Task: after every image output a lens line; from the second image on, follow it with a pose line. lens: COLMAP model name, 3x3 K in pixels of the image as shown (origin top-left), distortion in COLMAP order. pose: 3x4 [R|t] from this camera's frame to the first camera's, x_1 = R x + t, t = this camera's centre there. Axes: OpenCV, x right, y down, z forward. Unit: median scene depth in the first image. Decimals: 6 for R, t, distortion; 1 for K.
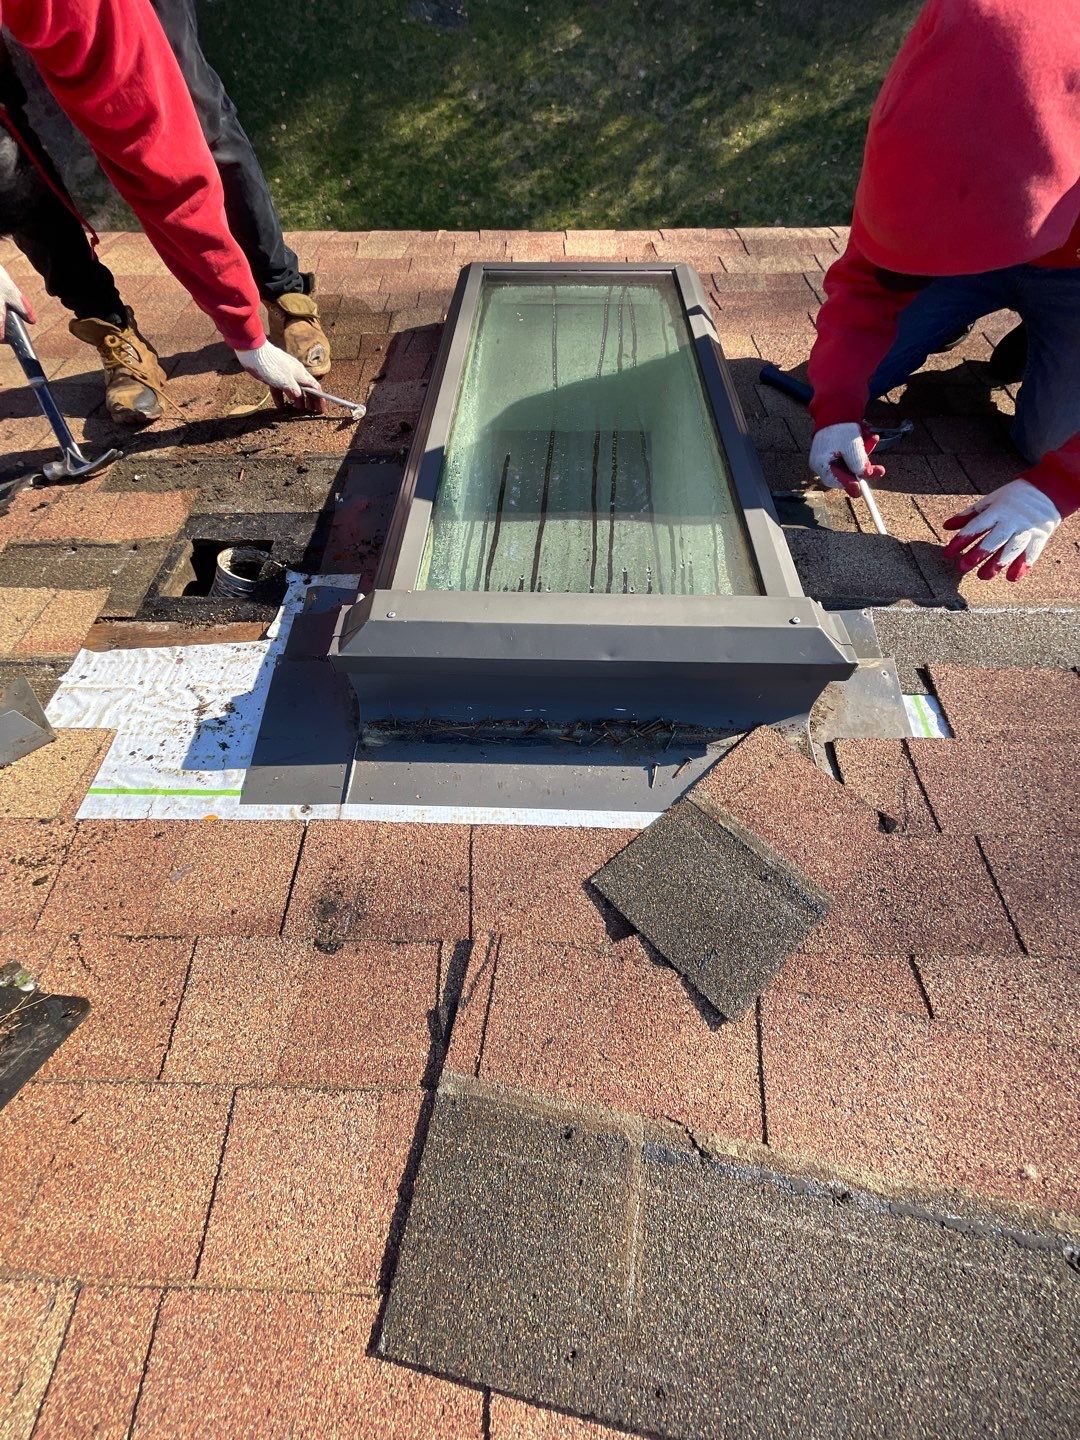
lens RADIAL K [[573.3, 0, 539.4], [0, 573.3, 711.0], [0, 0, 1]] dist [-0.004626, 0.000899]
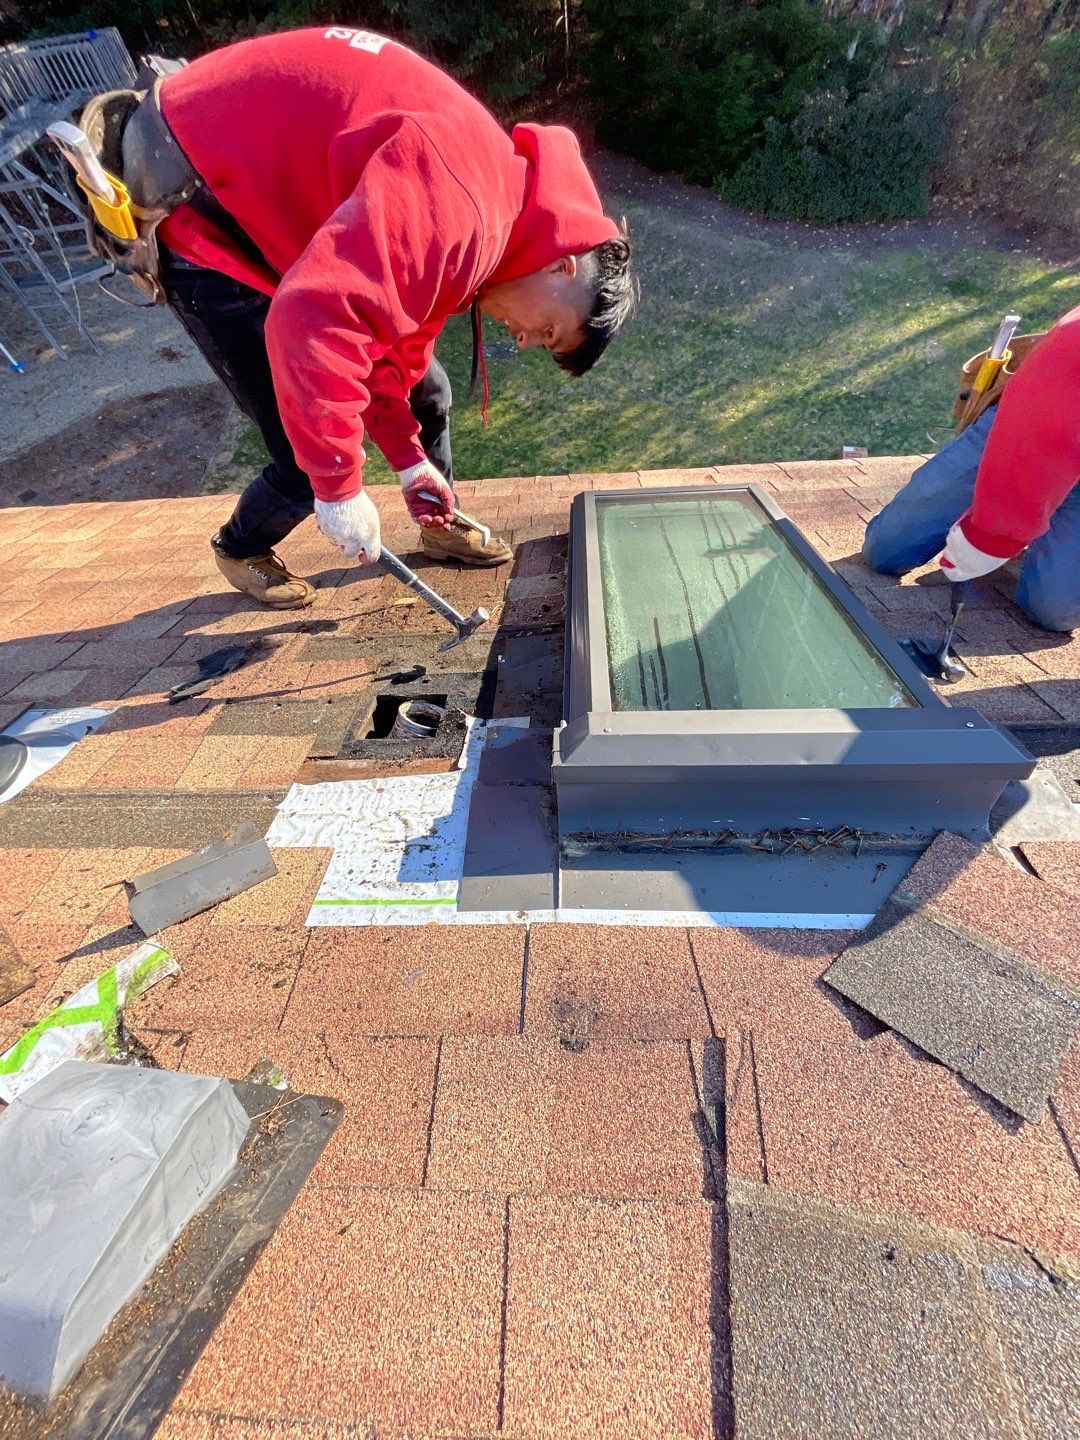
lens RADIAL K [[573.3, 0, 539.4], [0, 573.3, 711.0], [0, 0, 1]] dist [-0.004626, 0.000899]
pose [[0.998178, -0.028221, -0.053340, -0.233341], [0.009921, 0.948628, -0.316237, 0.112823], [0.059524, 0.315131, 0.947180, -0.085960]]
